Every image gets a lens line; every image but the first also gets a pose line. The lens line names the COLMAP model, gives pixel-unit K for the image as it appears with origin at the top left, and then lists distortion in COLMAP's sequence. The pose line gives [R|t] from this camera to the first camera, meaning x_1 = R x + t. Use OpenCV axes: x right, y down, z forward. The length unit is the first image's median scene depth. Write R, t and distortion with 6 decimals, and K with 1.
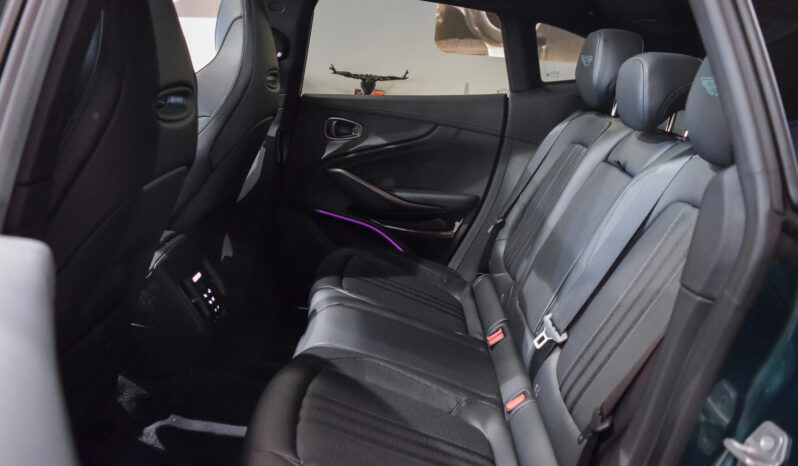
lens RADIAL K [[617.9, 0, 399.0], [0, 617.9, 233.0], [0, 0, 1]] dist [-0.087310, -0.000429]
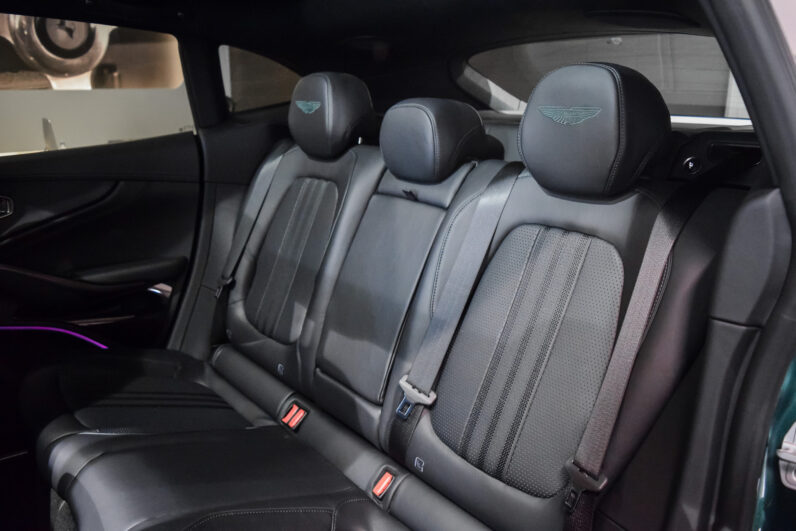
lens RADIAL K [[621.1, 0, 398.0], [0, 621.1, 265.5], [0, 0, 1]] dist [-0.095055, 0.019873]
pose [[0.766812, -0.229507, 0.599439, -0.155653], [0.219309, 0.971368, 0.091364, -0.063932], [-0.603244, 0.061403, 0.795189, 0.176811]]
